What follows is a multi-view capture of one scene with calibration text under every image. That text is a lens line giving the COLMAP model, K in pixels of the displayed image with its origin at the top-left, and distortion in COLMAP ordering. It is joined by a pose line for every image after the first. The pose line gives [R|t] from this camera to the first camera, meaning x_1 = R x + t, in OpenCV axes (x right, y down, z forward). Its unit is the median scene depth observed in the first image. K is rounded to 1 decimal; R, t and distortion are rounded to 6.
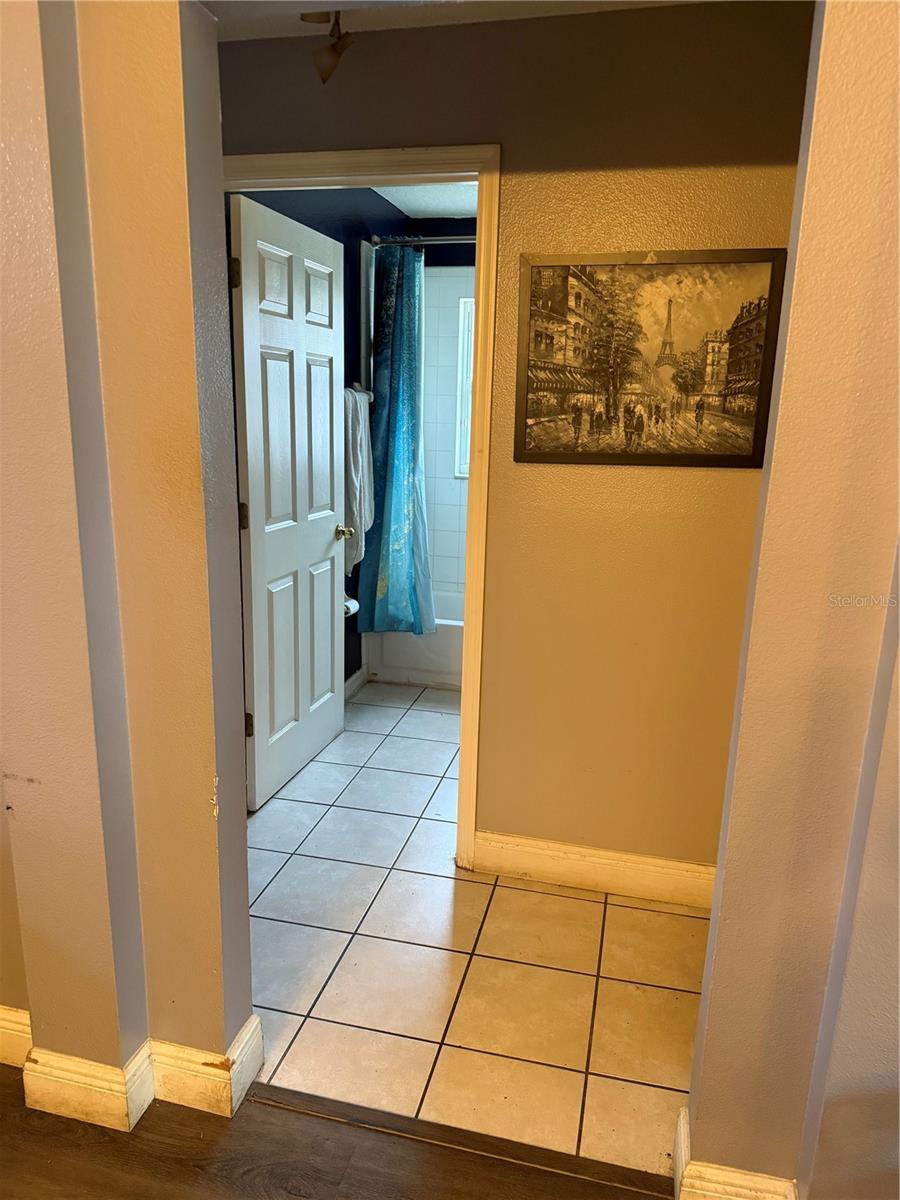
lens RADIAL K [[842.7, 0, 450.6], [0, 842.7, 593.2], [0, 0, 1]] dist [0.077363, -0.112934]
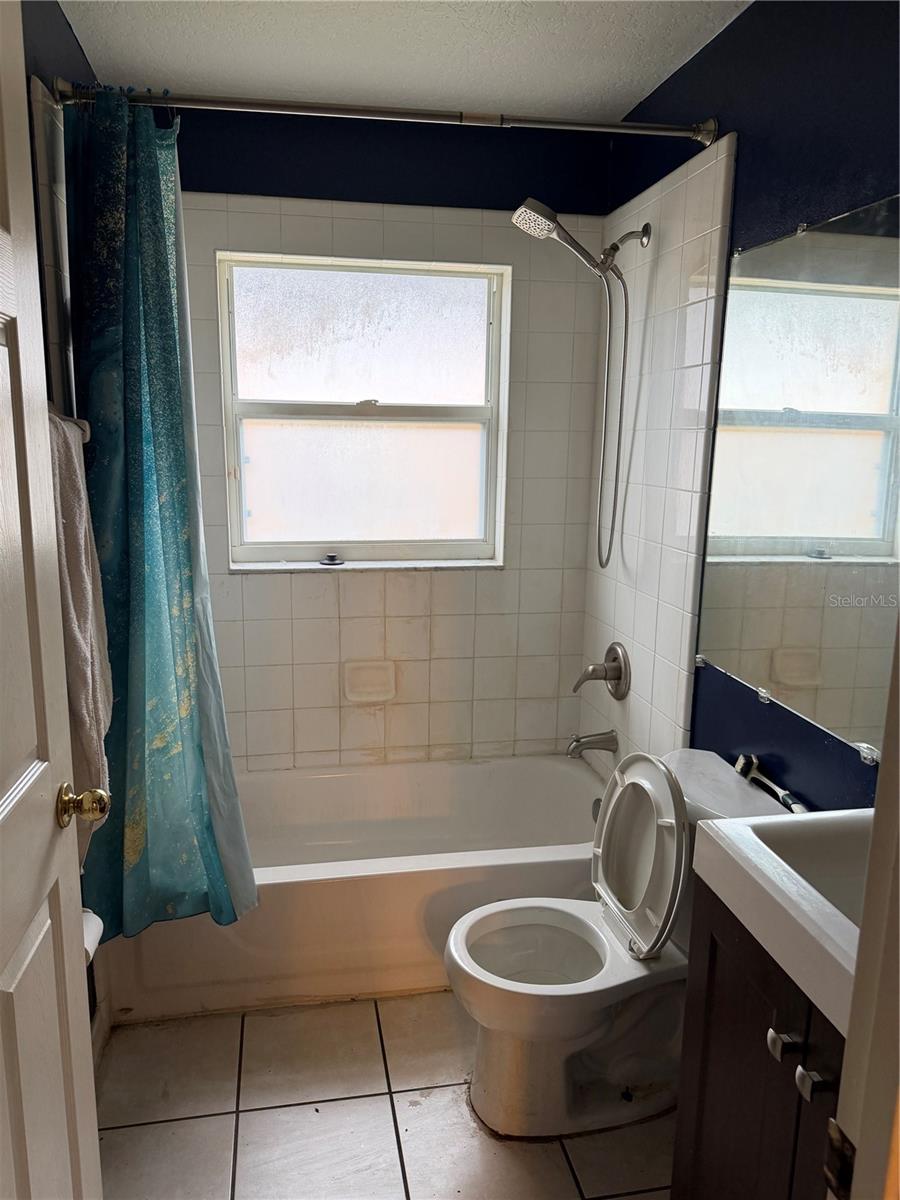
lens RADIAL K [[842.7, 0, 450.6], [0, 842.7, 593.2], [0, 0, 1]] dist [0.077363, -0.112934]
pose [[0.912488, -0.083311, 0.400531, -0.101800], [0.095774, 0.995341, -0.011159, -0.121050], [-0.397735, 0.048543, 0.916215, 0.507125]]
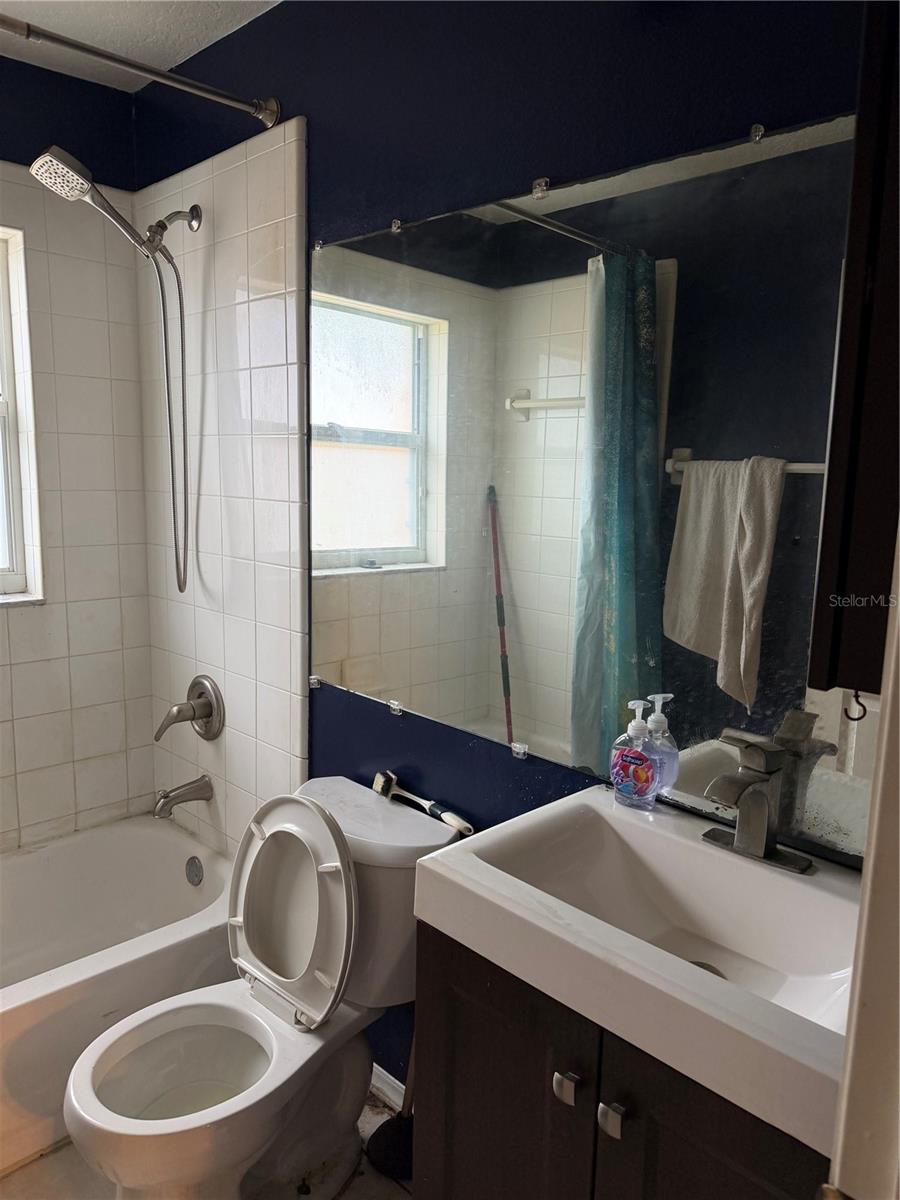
lens RADIAL K [[833.3, 0, 450.0], [0, 833.3, 600.0], [0, 0, 1]] dist [0.078374, -0.103894]
pose [[0.518738, -0.142524, 0.842969, -0.119608], [0.181529, 0.981885, 0.054303, -0.132883], [-0.835439, 0.124855, 0.535214, 0.642600]]
